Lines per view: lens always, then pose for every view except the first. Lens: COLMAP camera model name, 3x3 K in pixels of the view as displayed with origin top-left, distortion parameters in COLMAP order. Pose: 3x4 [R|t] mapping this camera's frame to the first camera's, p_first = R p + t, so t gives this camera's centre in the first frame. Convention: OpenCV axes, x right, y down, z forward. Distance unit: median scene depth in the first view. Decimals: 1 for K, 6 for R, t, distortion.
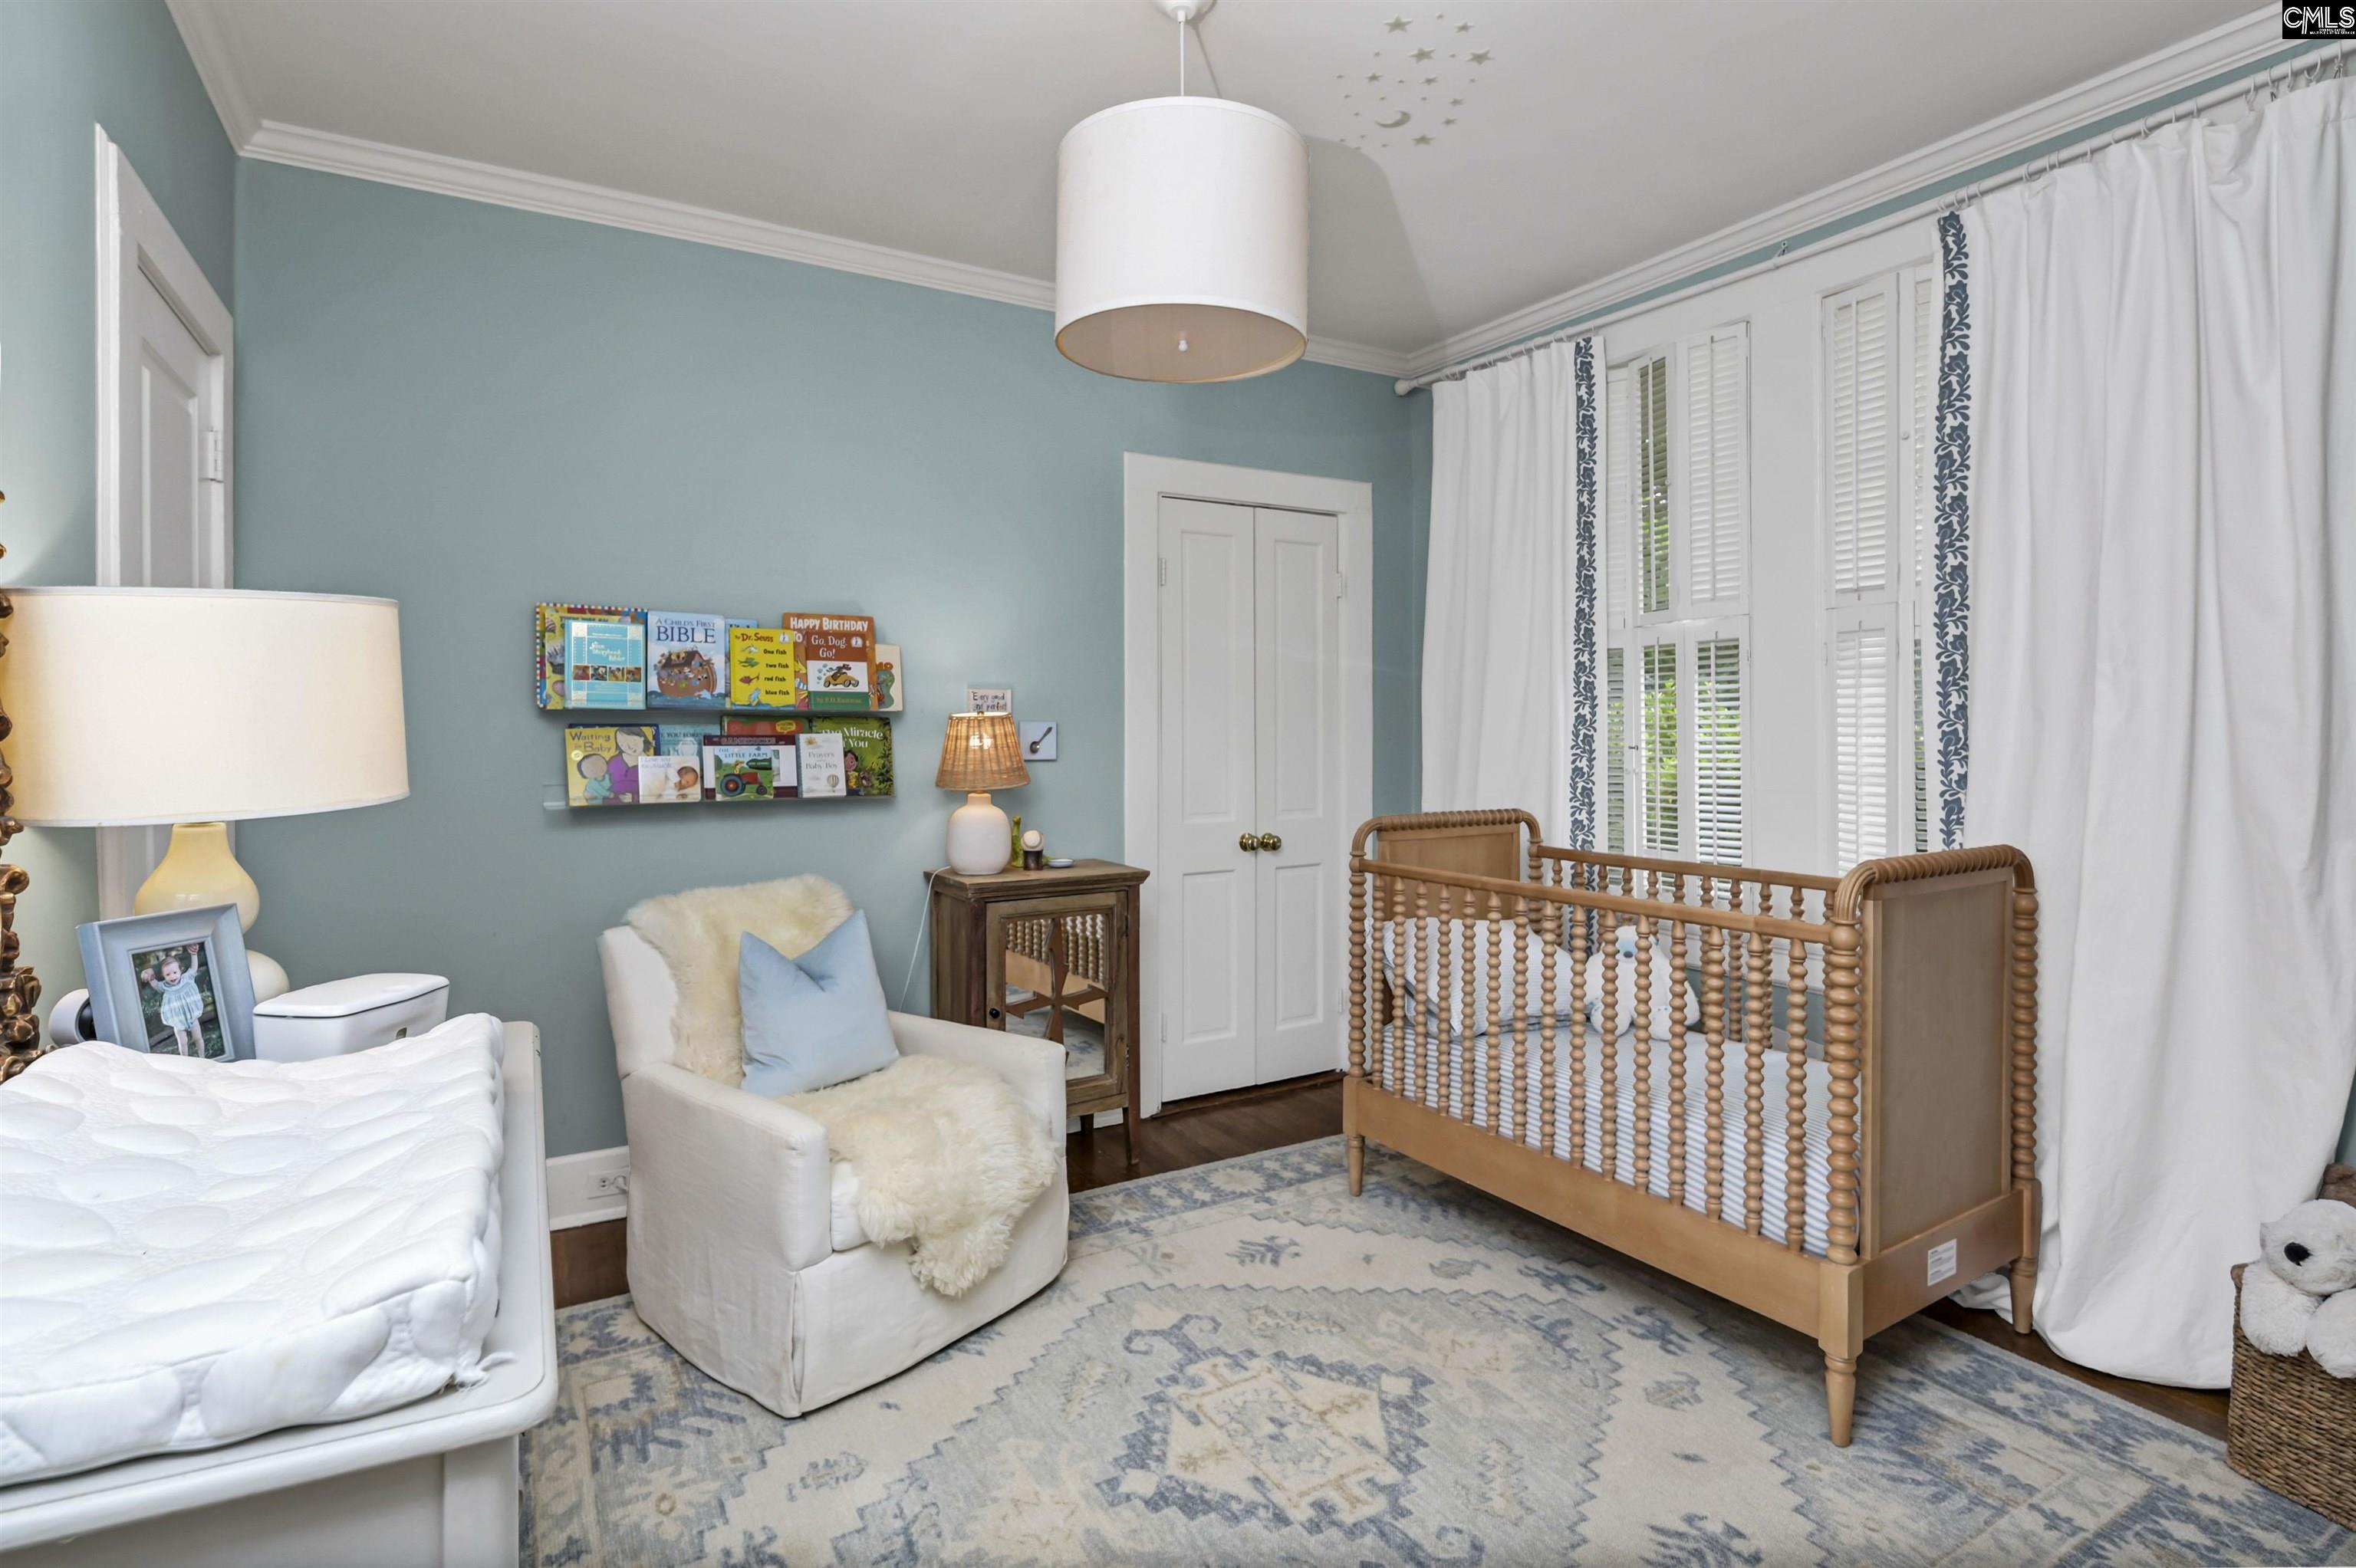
lens RADIAL K [[1183.4, 0, 1183.2], [0, 1183.4, 716.1], [0, 0, 1]] dist [0.002022, 0.000068]
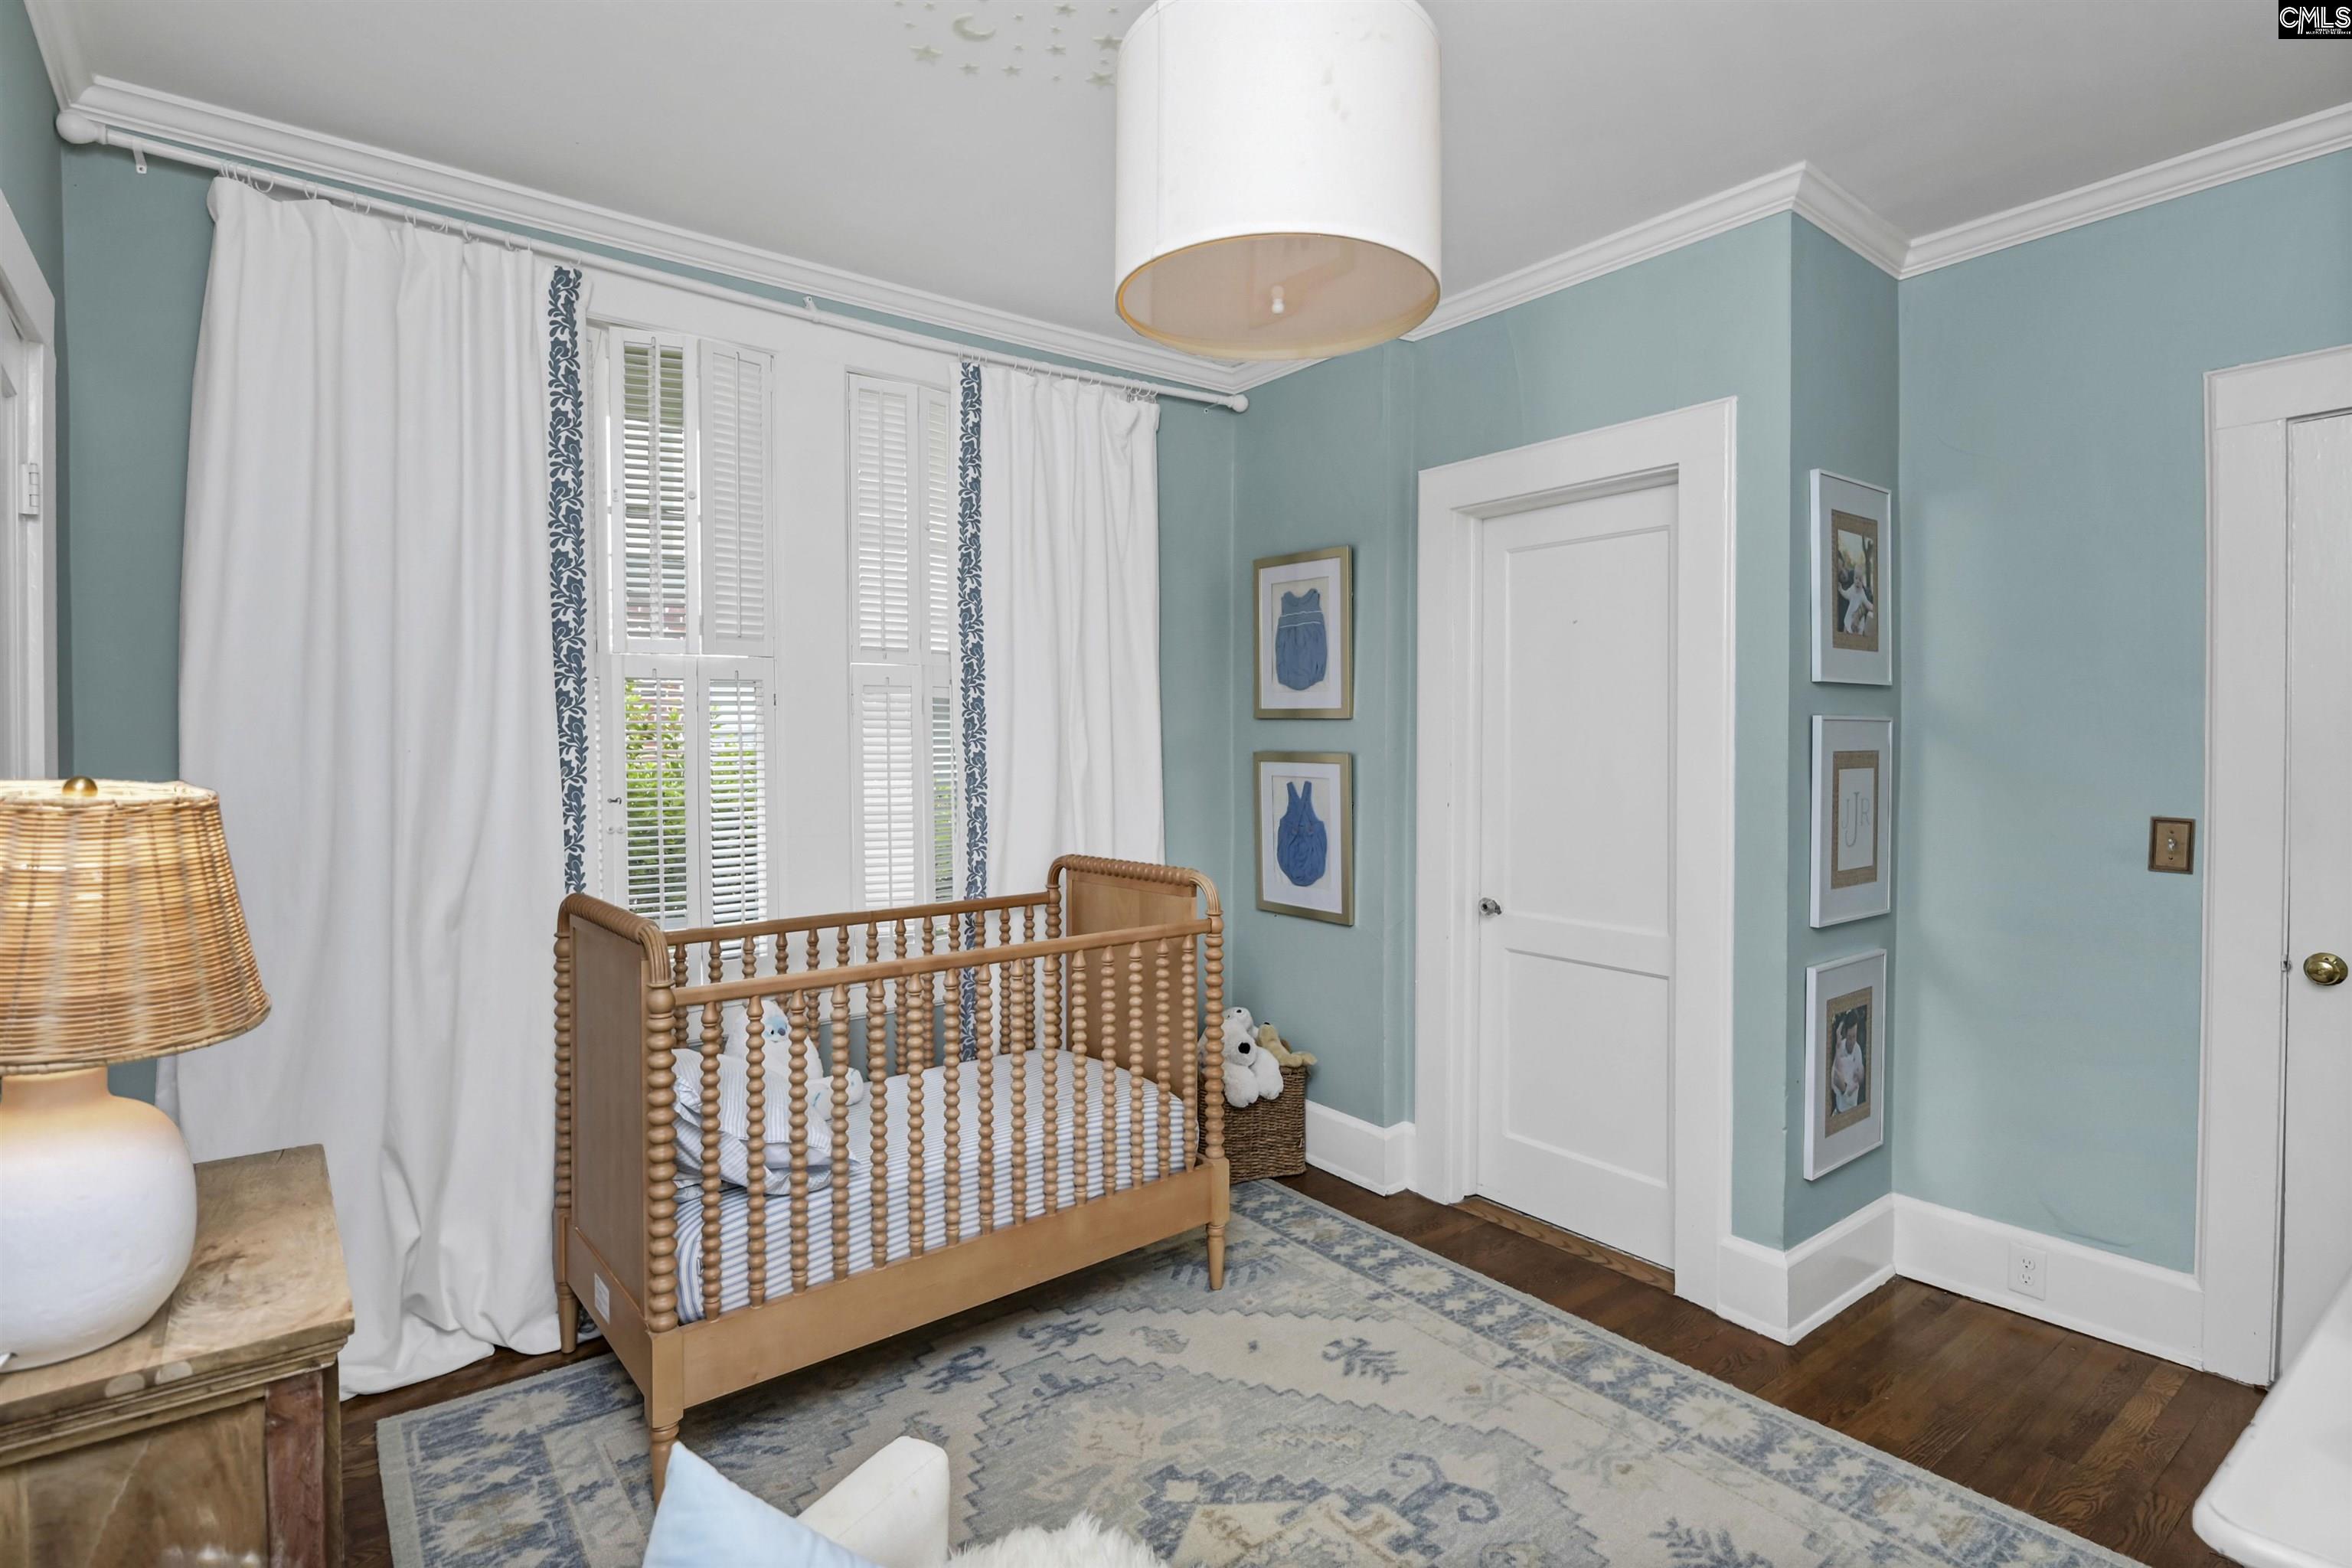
lens RADIAL K [[1145.3, 0, 1172.4], [0, 1145.3, 767.4], [0, 0, 1]] dist [0.000029, -0.023786]
pose [[-0.130418, -0.012159, 0.991385, -0.489113], [-0.000064, 0.999925, 0.012256, -0.007903], [-0.991459, 0.001535, -0.130409, 0.787477]]
